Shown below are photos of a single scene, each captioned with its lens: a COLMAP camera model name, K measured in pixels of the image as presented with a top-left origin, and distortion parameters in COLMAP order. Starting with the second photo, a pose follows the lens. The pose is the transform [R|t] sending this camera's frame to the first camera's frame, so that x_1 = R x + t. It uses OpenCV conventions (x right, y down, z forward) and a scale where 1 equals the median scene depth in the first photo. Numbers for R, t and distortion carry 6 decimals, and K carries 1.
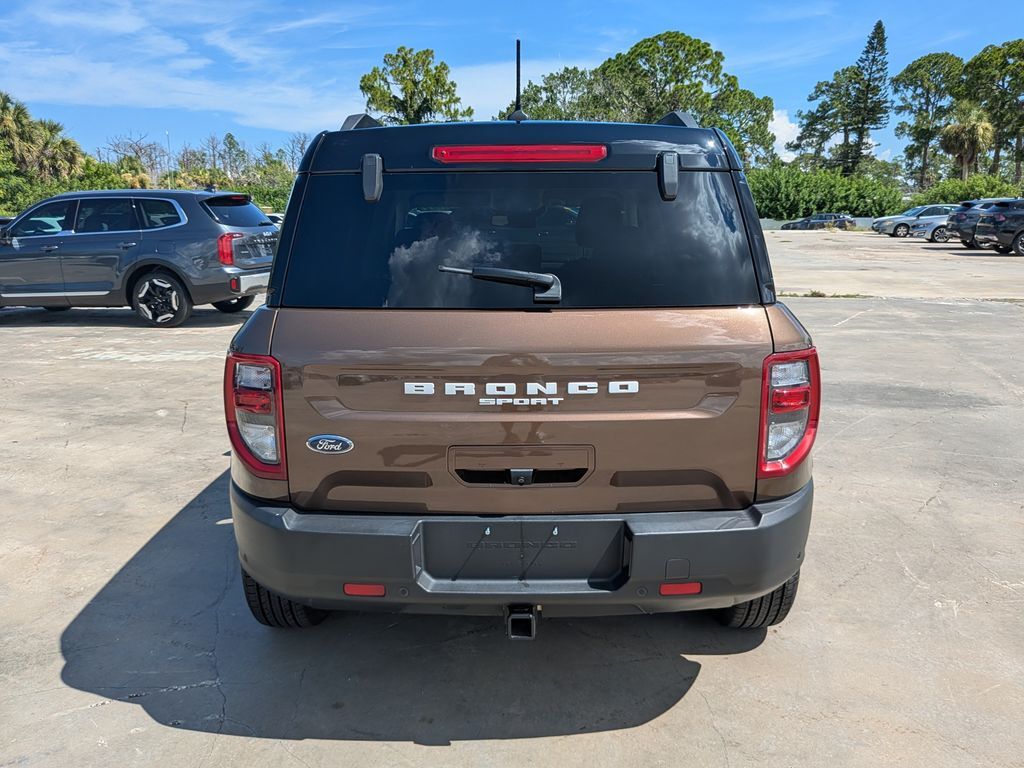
lens RADIAL K [[824.2, 0, 512.0], [0, 824.2, 384.0], [0, 0, 1]] dist [0.024463, -0.066379]
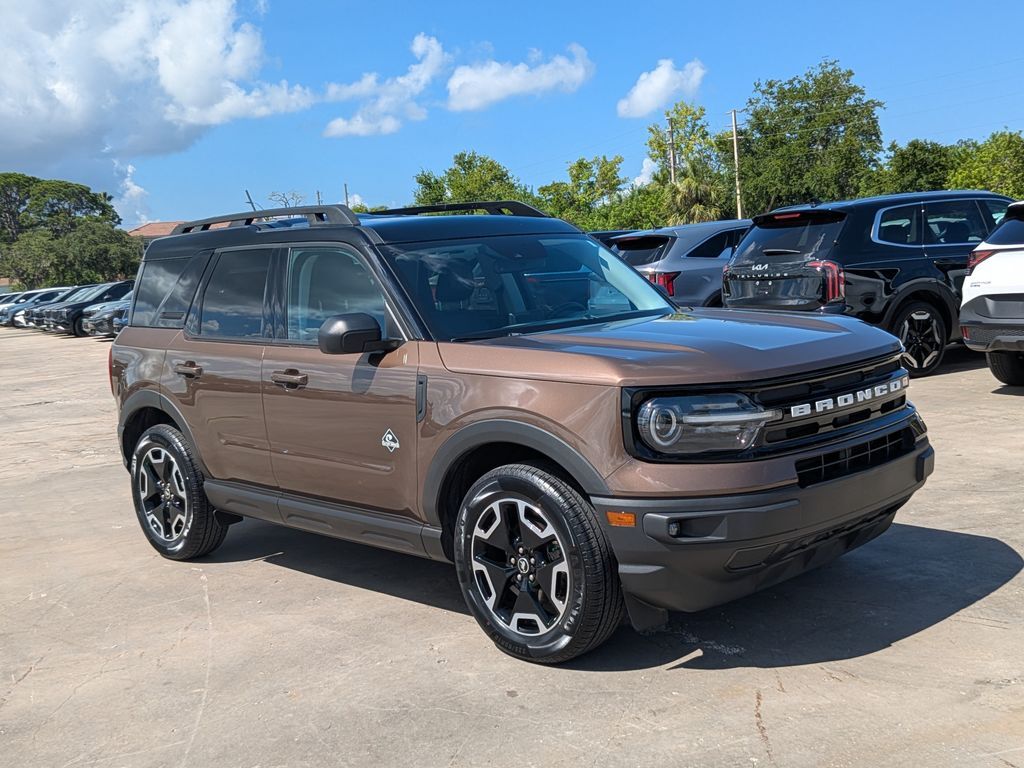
lens RADIAL K [[1143.8, 0, 491.1], [0, 1143.8, 388.1], [0, 0, 1]] dist [0.115968, -0.257510]
pose [[-0.728147, 0.136745, -0.671641, 0.069221], [-0.062487, 0.962572, 0.263723, -0.033018], [0.682566, 0.233998, -0.692350, 0.155893]]
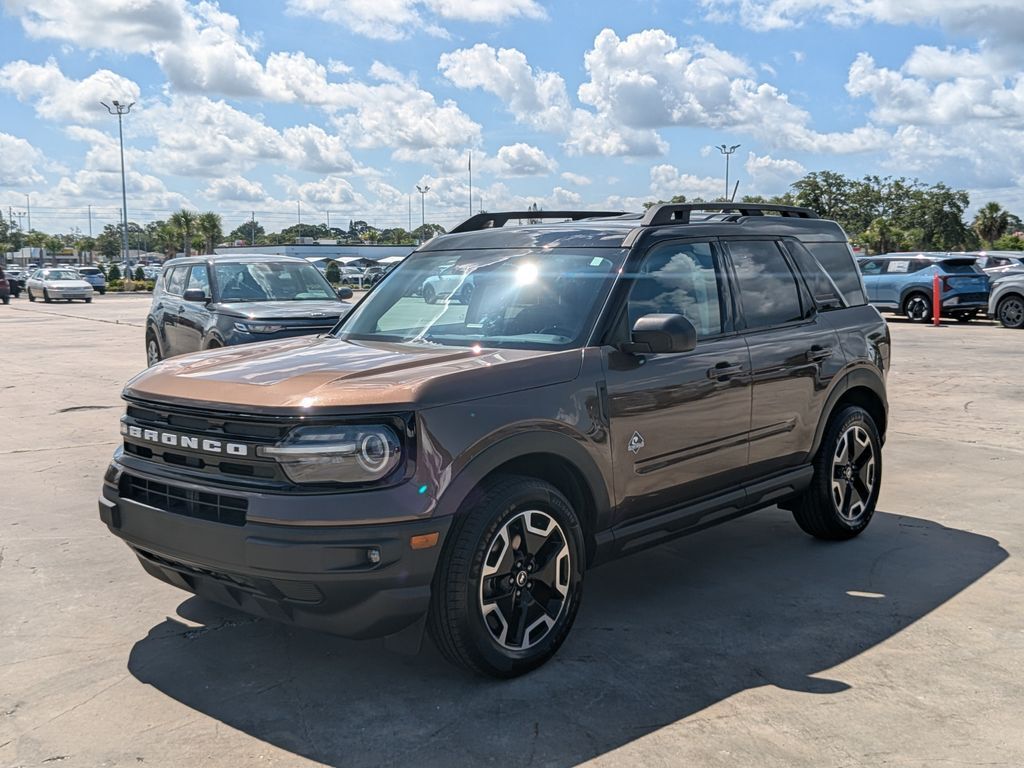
lens RADIAL K [[1143.8, 0, 491.1], [0, 1143.8, 388.1], [0, 0, 1]] dist [0.115968, -0.257510]
pose [[-0.747156, -0.059329, 0.661995, -0.064144], [0.151135, 0.954750, 0.256144, -0.032781], [-0.647237, 0.291430, -0.704381, 0.156579]]
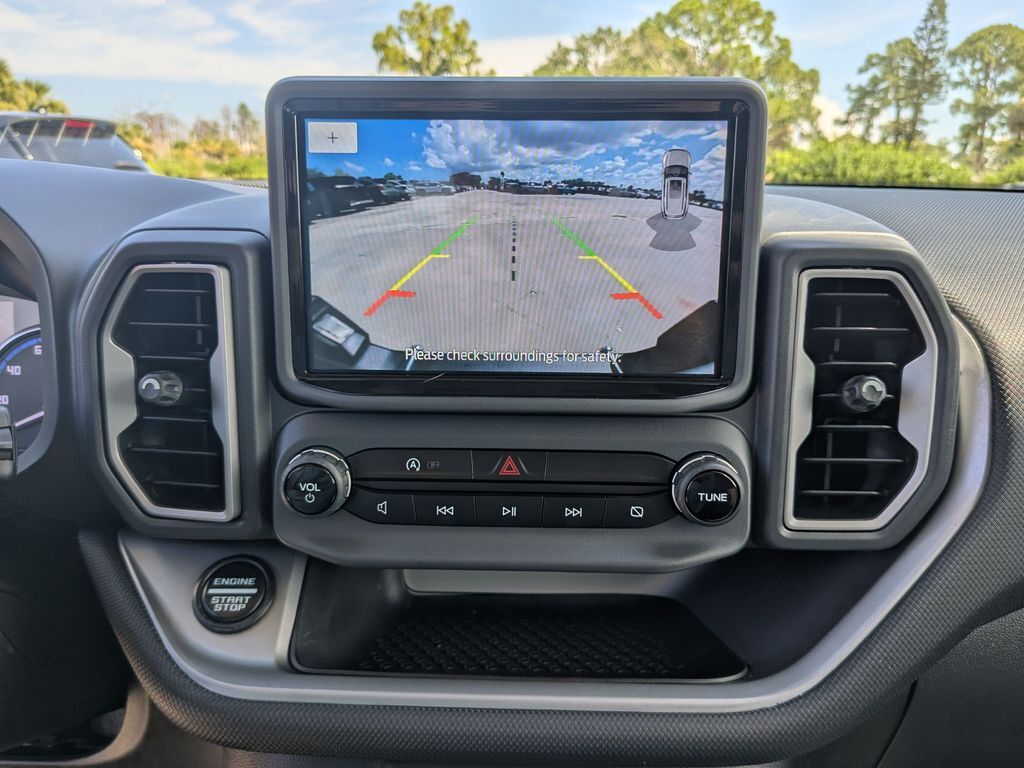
lens RADIAL K [[845.7, 0, 511.8], [0, 845.7, 372.8], [0, 0, 1]] dist [-0.041169, 0.008100]
pose [[0.999466, 0.019559, -0.026168, 0.000858], [-0.019359, 0.999782, 0.007851, -0.010593], [0.026316, -0.007340, 0.999627, 0.080262]]
